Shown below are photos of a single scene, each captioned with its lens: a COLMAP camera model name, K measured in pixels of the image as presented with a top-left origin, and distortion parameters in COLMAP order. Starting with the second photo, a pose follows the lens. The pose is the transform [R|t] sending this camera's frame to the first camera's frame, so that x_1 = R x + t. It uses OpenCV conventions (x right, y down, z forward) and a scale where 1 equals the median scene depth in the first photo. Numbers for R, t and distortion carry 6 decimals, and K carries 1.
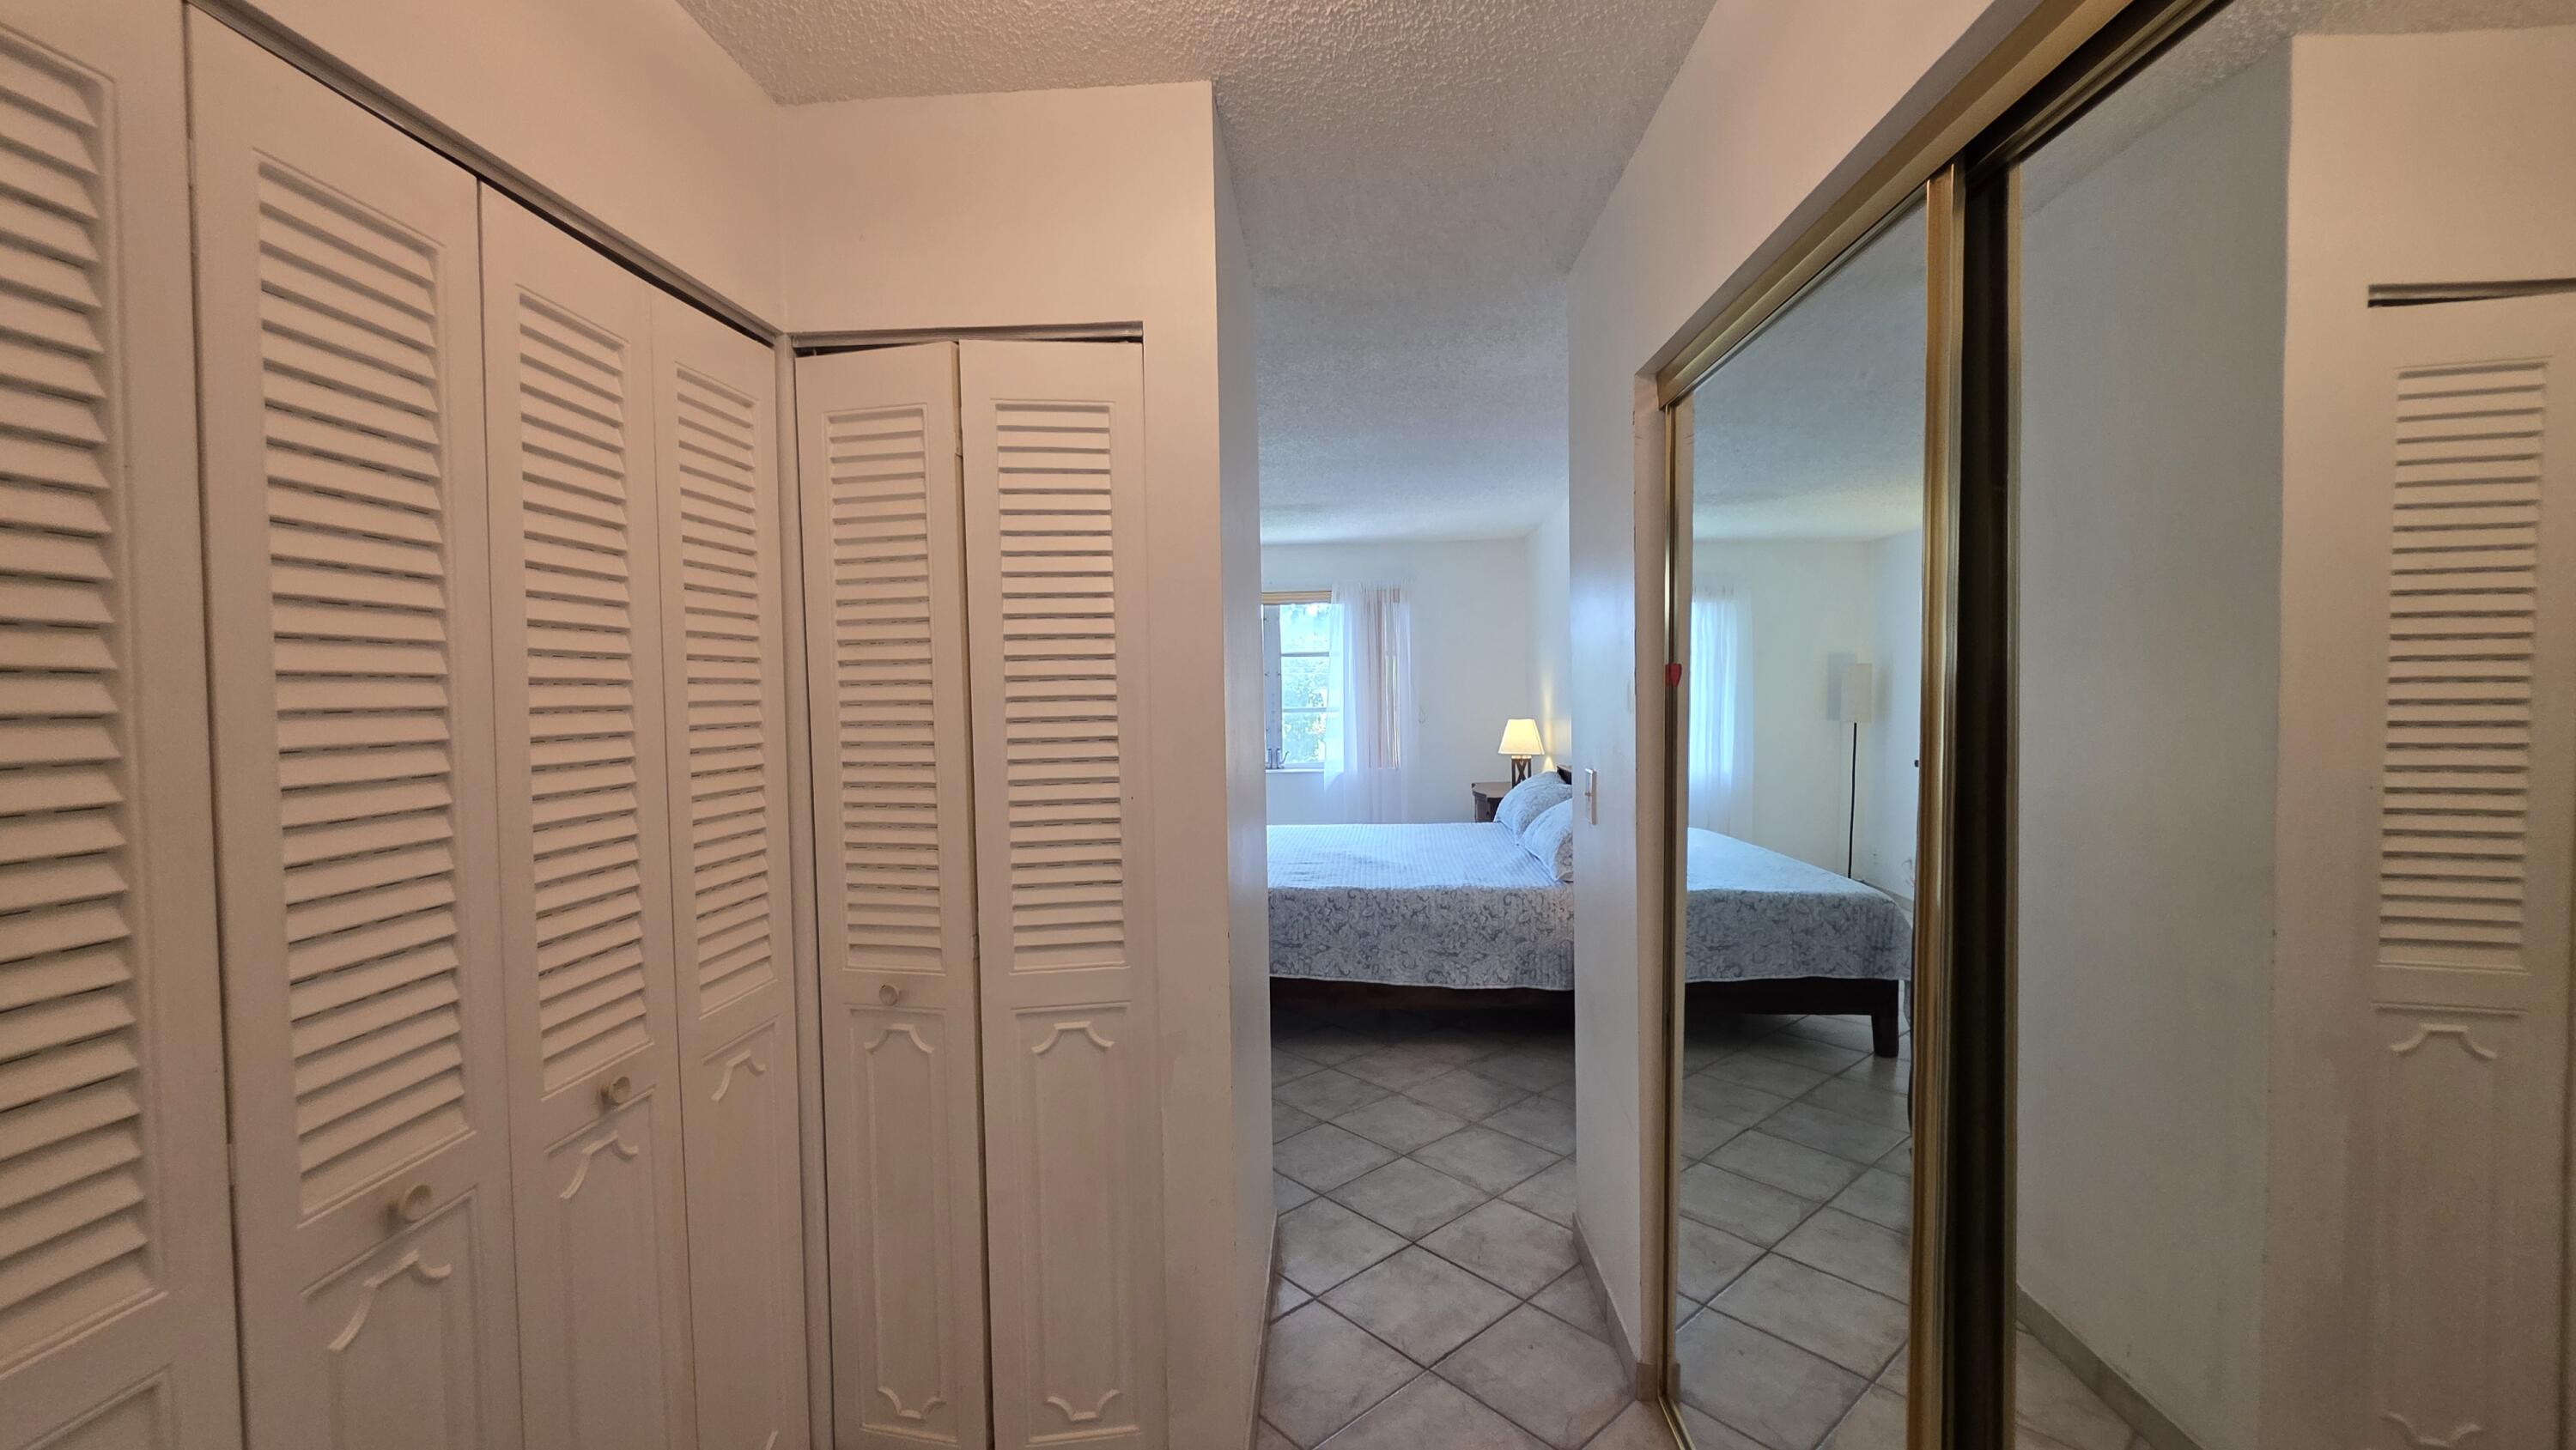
lens RADIAL K [[1032.1, 0, 1284.1], [0, 1032.1, 721.6], [0, 0, 1]] dist [-0.000992, 0.000893]
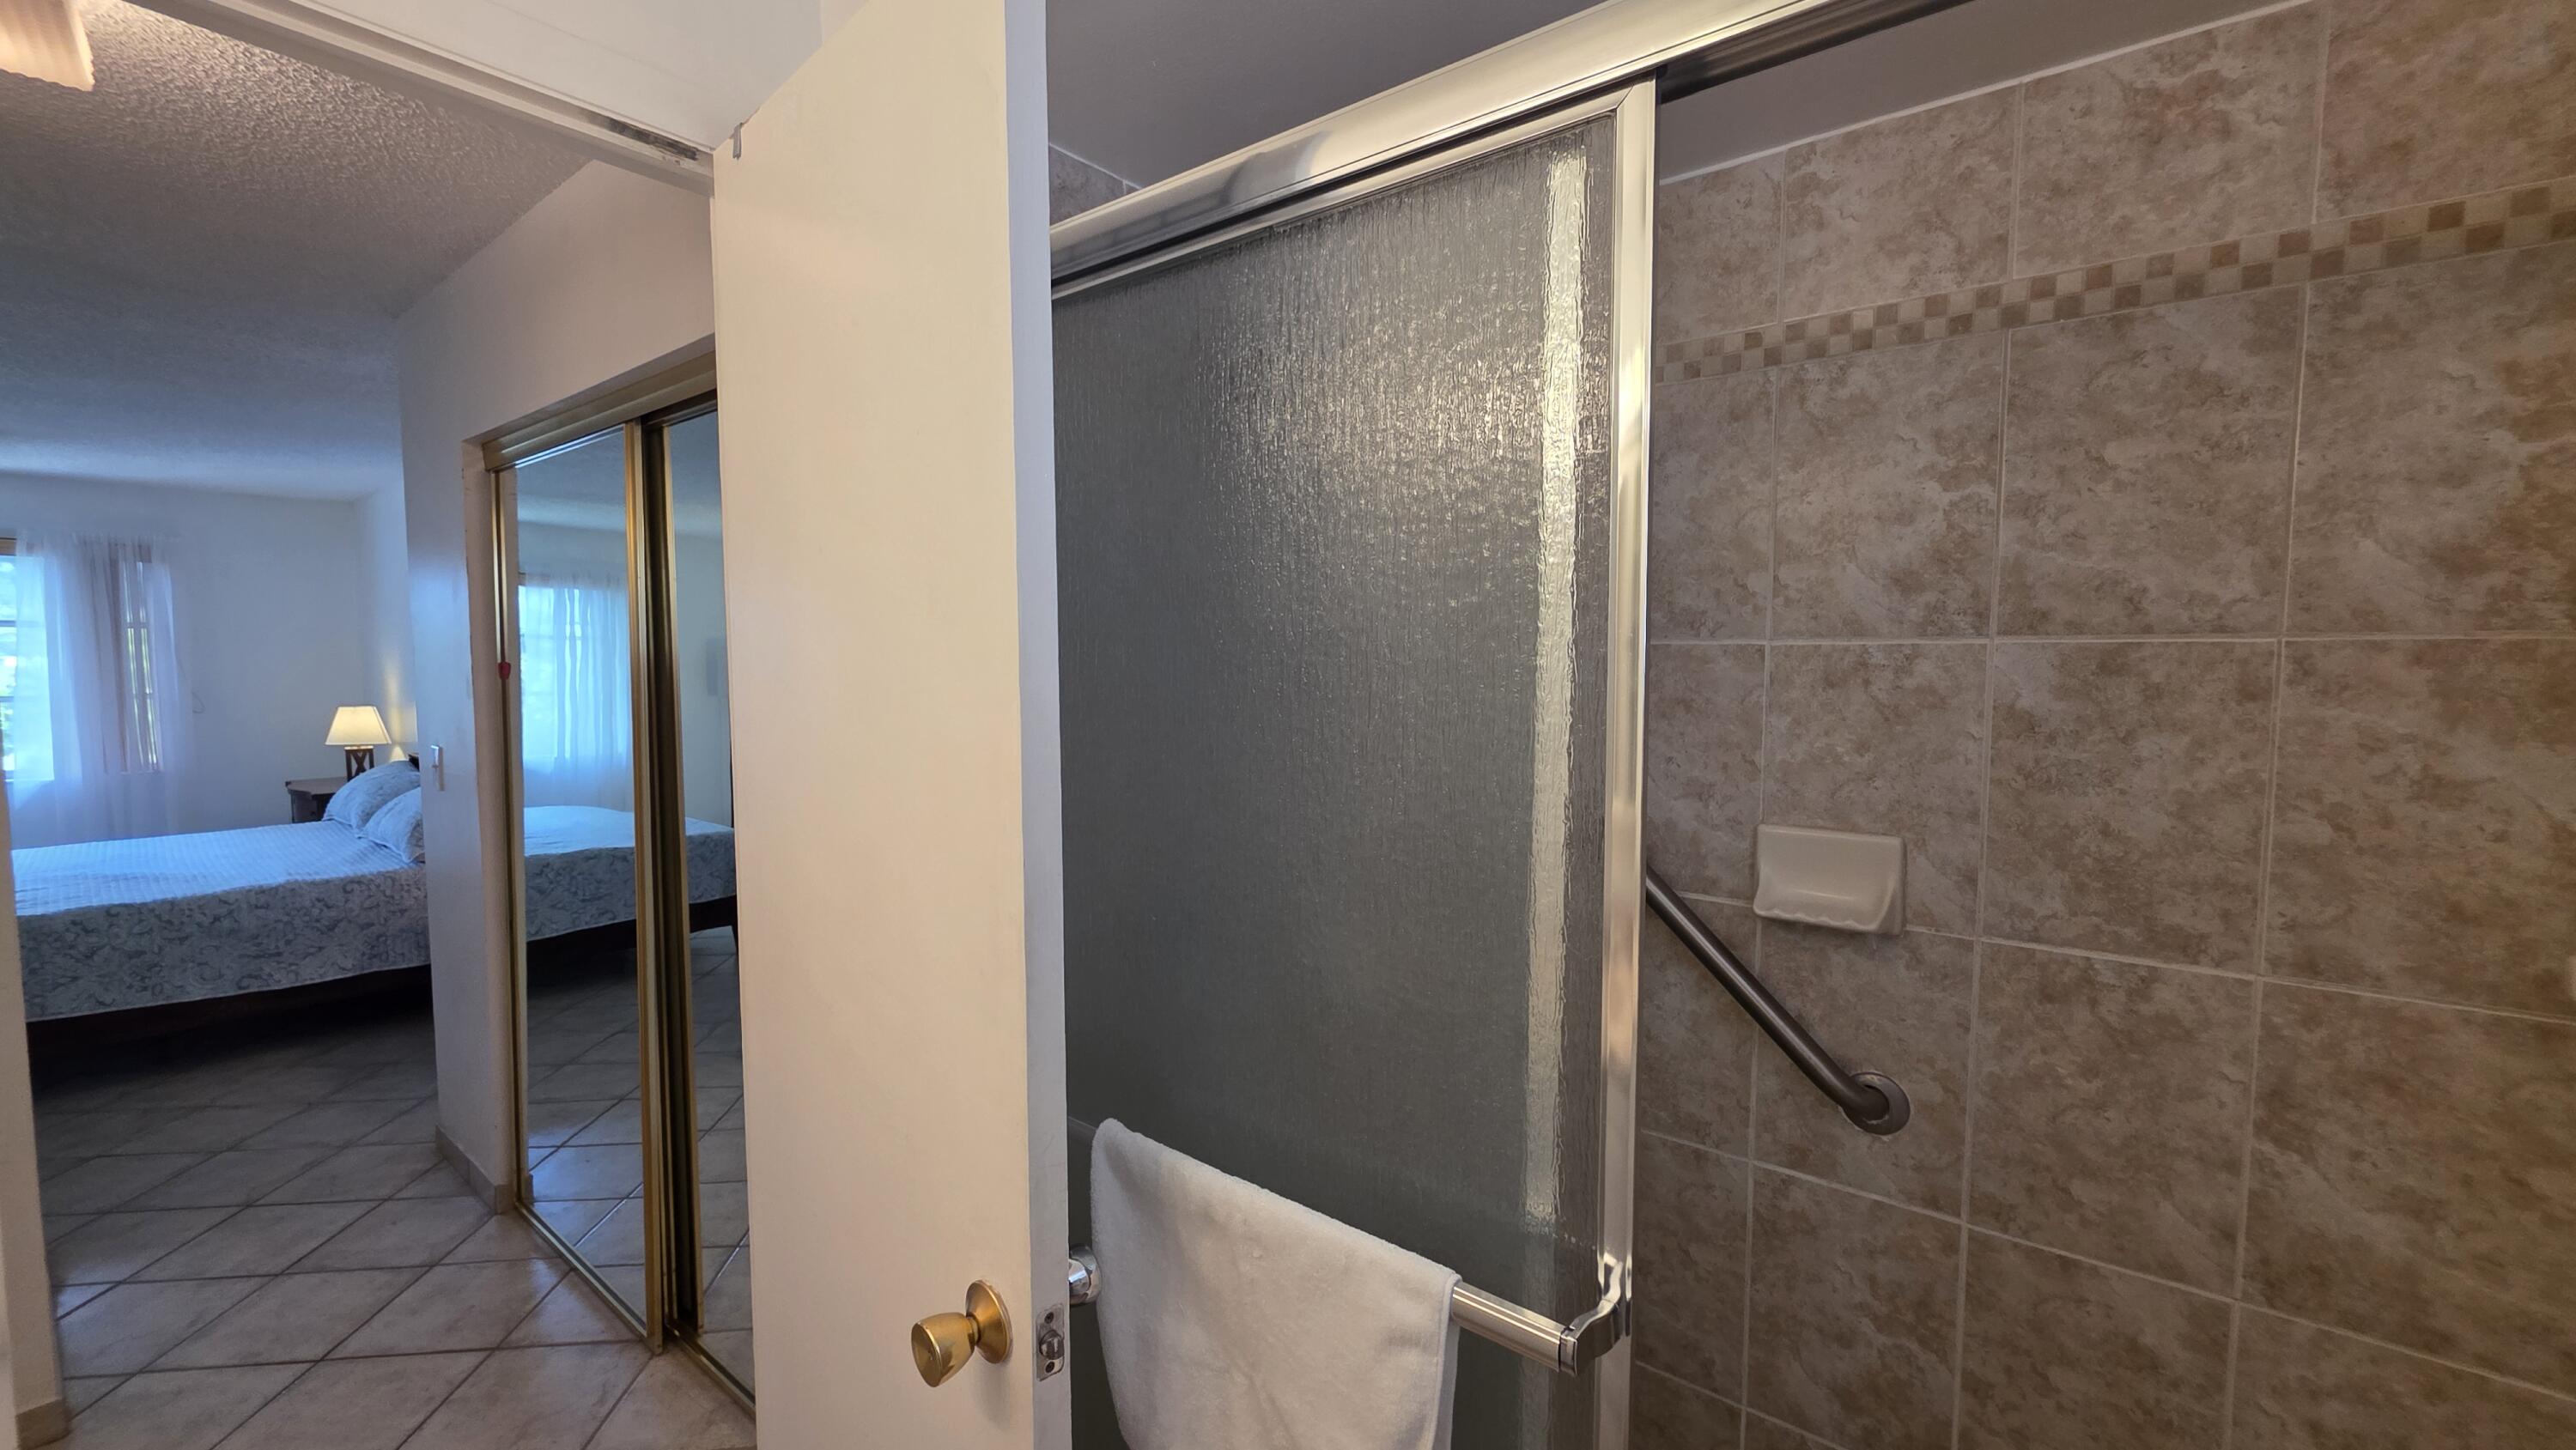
lens RADIAL K [[1032.1, 0, 1276.3], [0, 1032.1, 715.4], [0, 0, 1]] dist [-0.000992, 0.000893]
pose [[0.577152, -0.032550, 0.815988, -0.076296], [0.021407, 0.999465, 0.024727, 0.001733], [-0.816356, 0.003197, 0.577540, -0.316142]]
